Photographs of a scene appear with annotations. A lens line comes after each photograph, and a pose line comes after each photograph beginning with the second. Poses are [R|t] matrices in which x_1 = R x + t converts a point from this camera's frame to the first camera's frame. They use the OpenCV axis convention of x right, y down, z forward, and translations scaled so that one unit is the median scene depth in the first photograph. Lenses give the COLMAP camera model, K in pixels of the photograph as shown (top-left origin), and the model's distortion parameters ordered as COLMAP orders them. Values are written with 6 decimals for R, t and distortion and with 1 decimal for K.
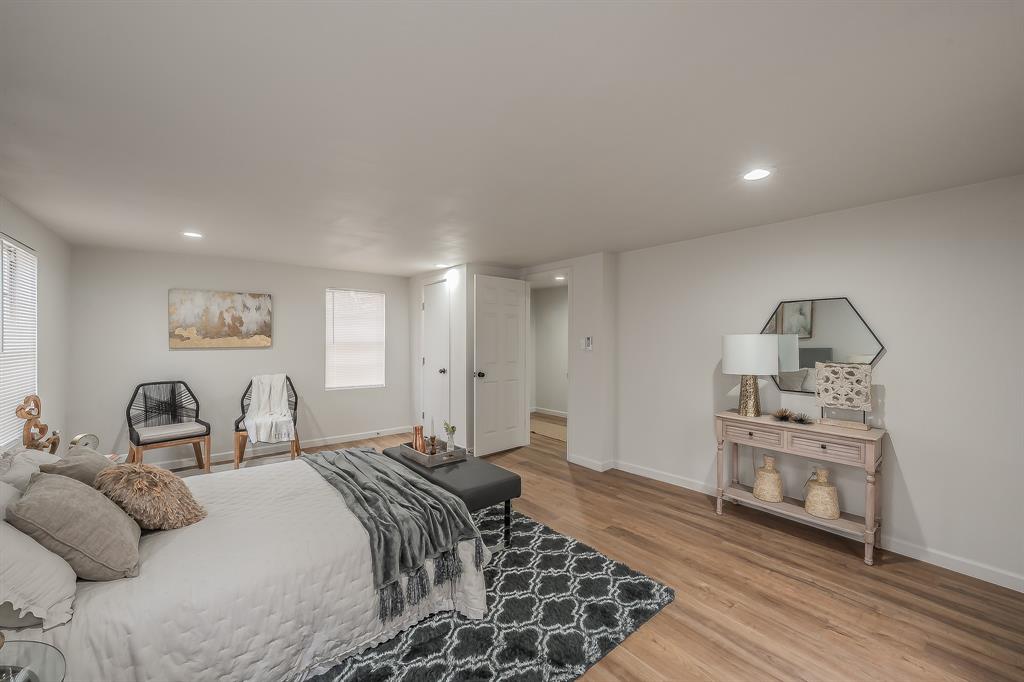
lens RADIAL K [[397.8, 0, 519.7], [0, 397.8, 342.2], [0, 0, 1]] dist [-0.000186, -0.000036]
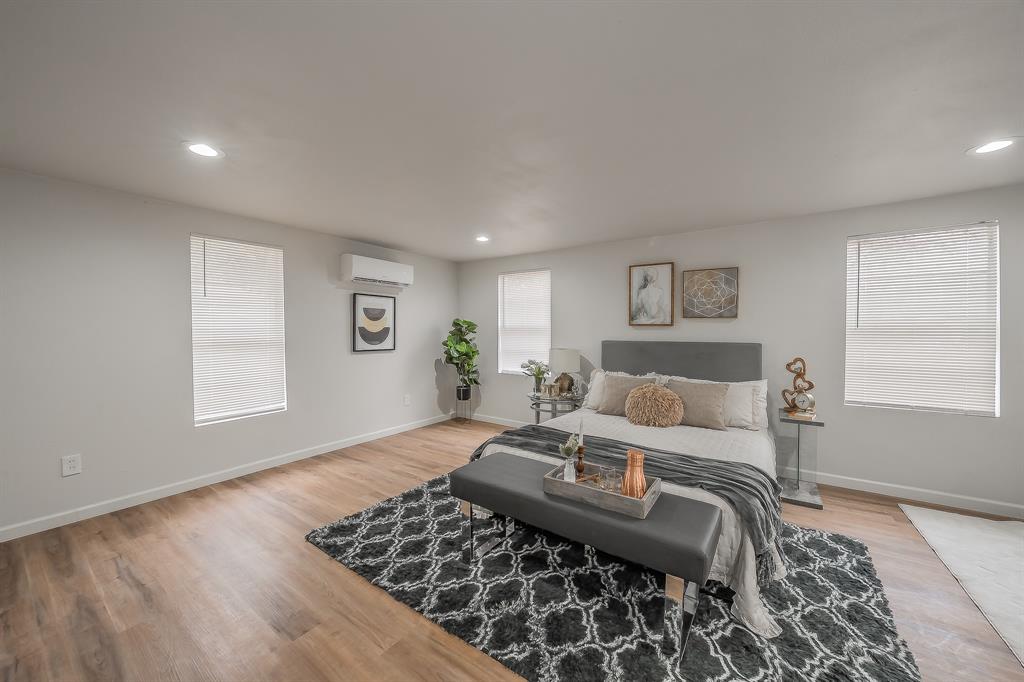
lens RADIAL K [[377.5, 0, 507.5], [0, 377.5, 336.5], [0, 0, 1]] dist [-0.001050, -0.000249]
pose [[-0.967485, 0.001425, -0.252923, 0.082925], [-0.003605, 0.999805, 0.019424, 0.030920], [0.252901, 0.019704, -0.967291, 1.688116]]
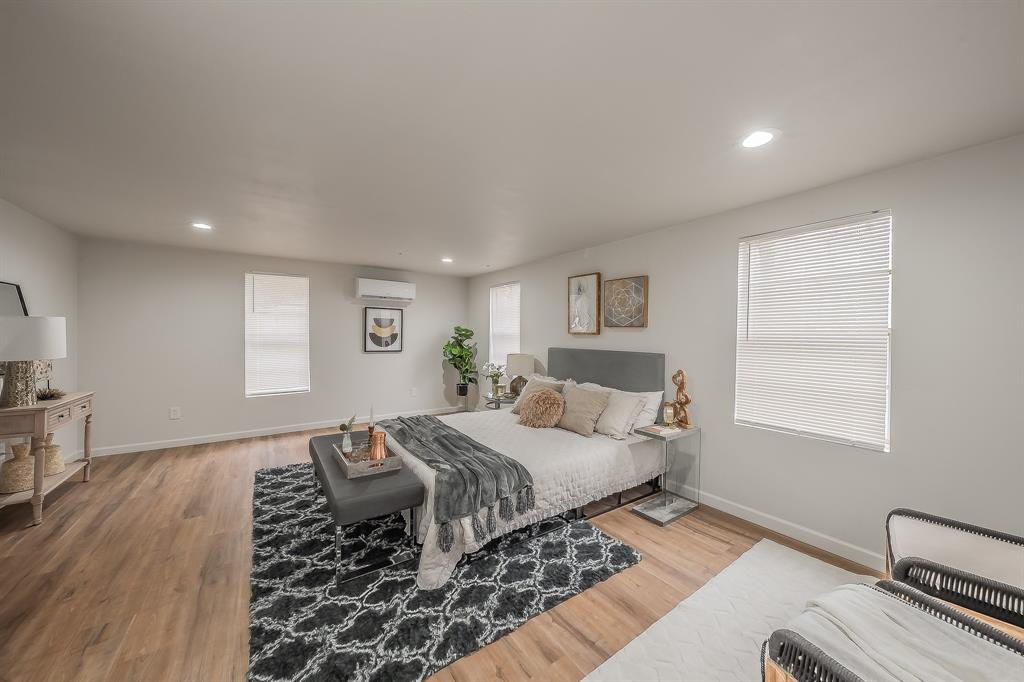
lens RADIAL K [[362.6, 0, 507.5], [0, 362.6, 340.0], [0, 0, 1]] dist [-0.002179, -0.000053]
pose [[-0.994710, -0.014615, 0.101681, -0.649821], [-0.012671, 0.999725, 0.019745, 0.014049], [-0.101942, 0.018352, -0.994621, 1.891377]]
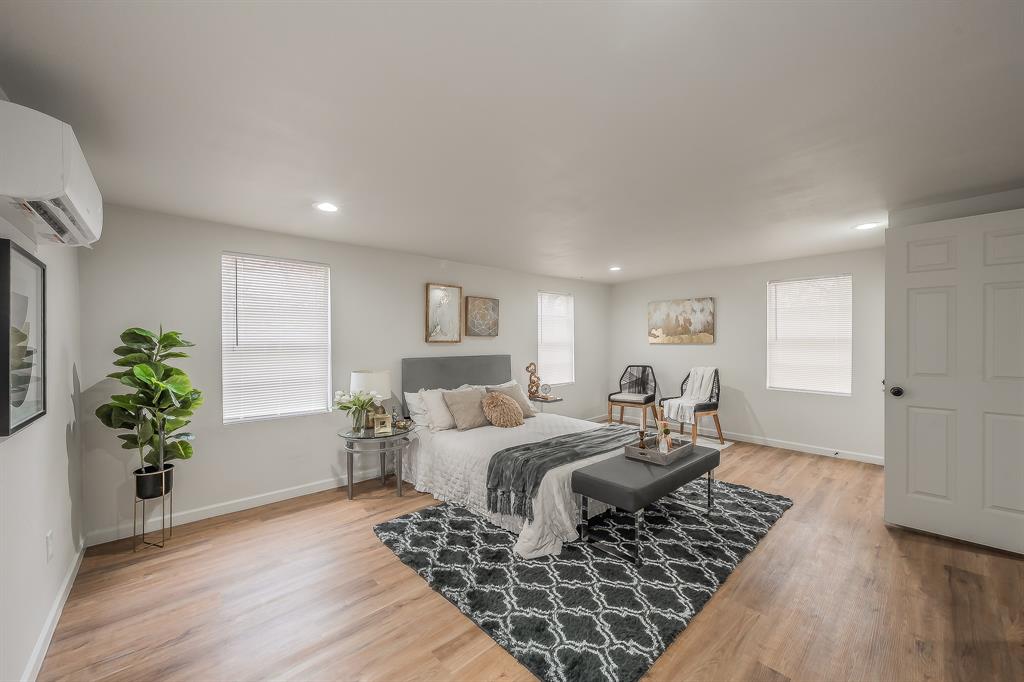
lens RADIAL K [[388.0, 0, 512.0], [0, 388.0, 341.0], [0, 0, 1]] dist [-0.001352, -0.000211]
pose [[0.040907, 0.001281, -0.999162, 0.789665], [-0.001146, 0.999999, 0.001235, 0.008271], [0.999162, 0.001095, 0.040909, 0.652181]]
